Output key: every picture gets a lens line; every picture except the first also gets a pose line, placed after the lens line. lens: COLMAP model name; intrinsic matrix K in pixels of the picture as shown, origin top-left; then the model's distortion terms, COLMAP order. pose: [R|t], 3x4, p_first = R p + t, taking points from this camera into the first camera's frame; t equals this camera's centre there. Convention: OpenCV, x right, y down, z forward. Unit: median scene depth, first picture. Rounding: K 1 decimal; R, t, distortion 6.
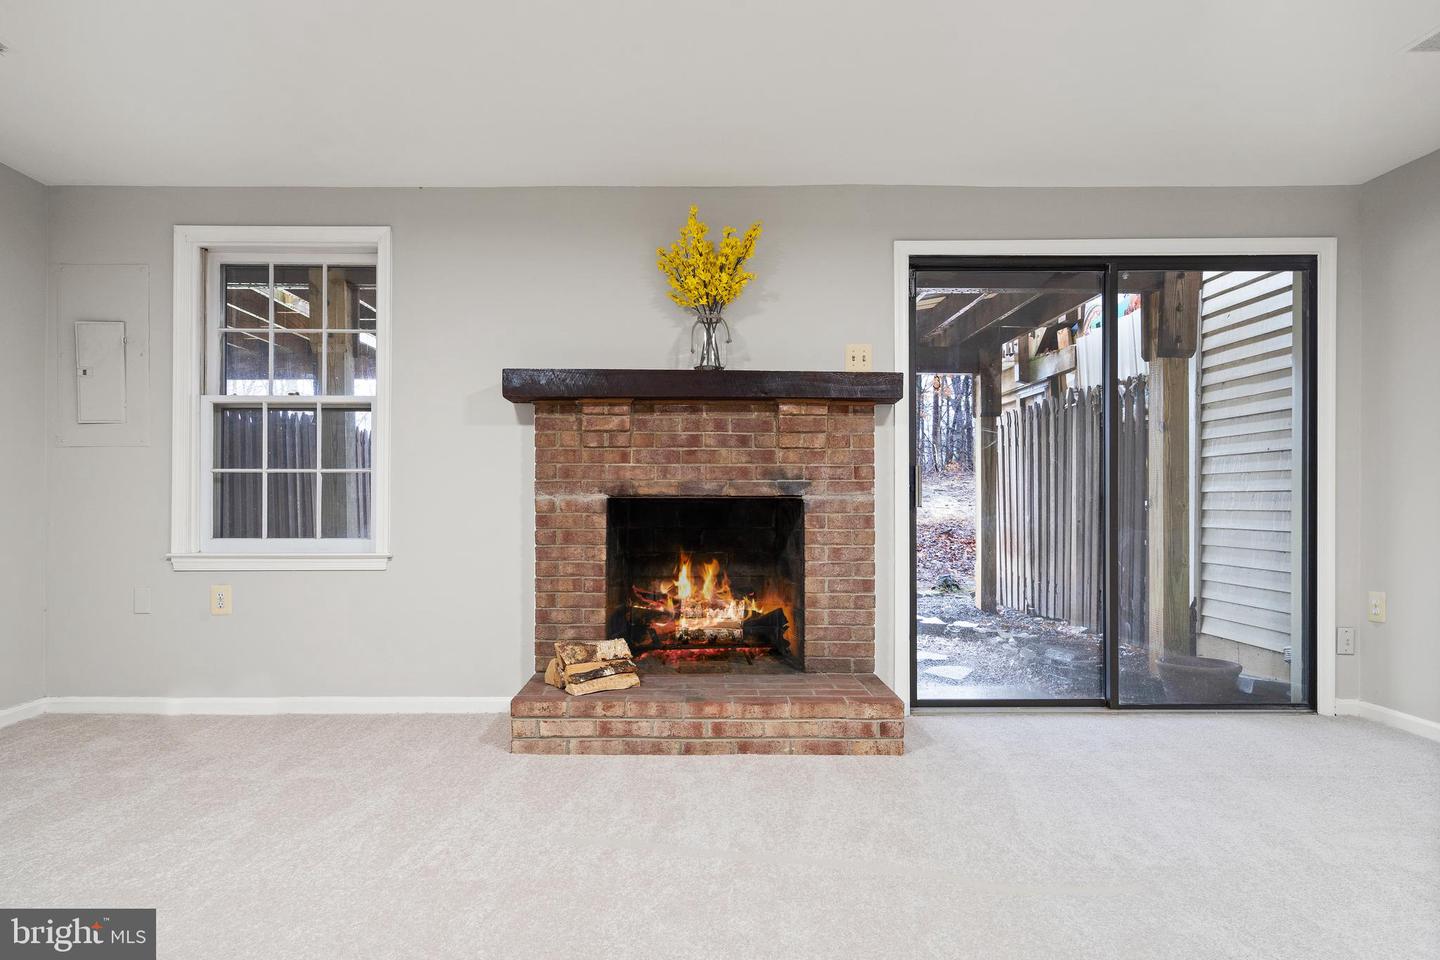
lens RADIAL K [[876.7, 0, 718.1], [0, 876.7, 496.5], [0, 0, 1]] dist [0.005431, 0.001650]
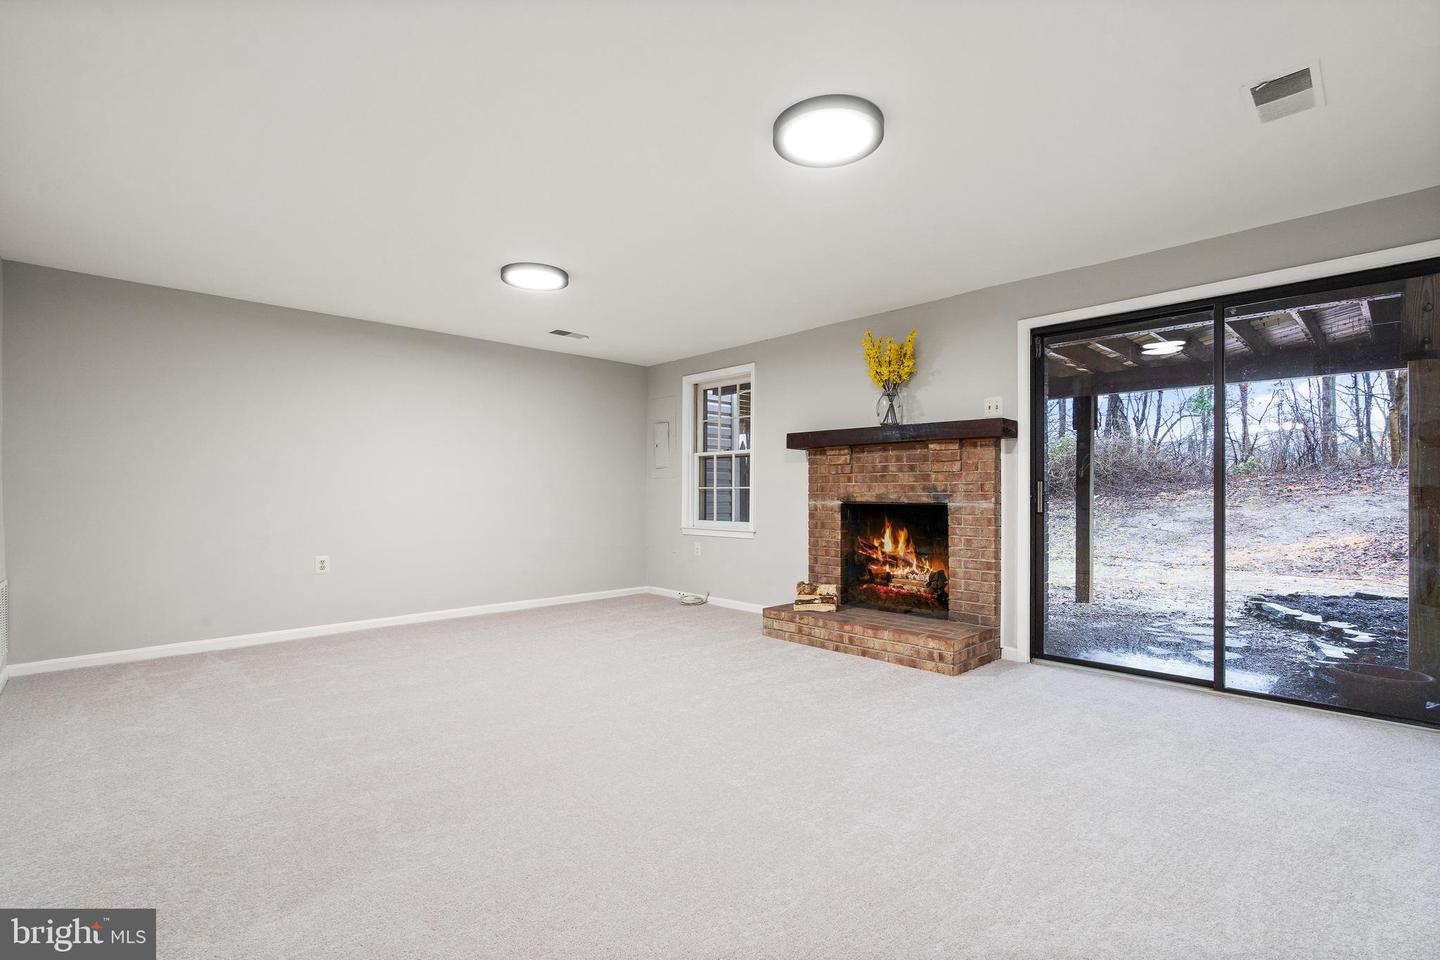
lens RADIAL K [[661.2, 0, 719.8], [0, 661.2, 486.8], [0, 0, 1]] dist [-0.001692, -0.000082]
pose [[0.690955, -0.007370, -0.722861, 0.649426], [0.006167, 0.999972, -0.004301, -0.026533], [0.722872, -0.001486, 0.690981, -0.071282]]
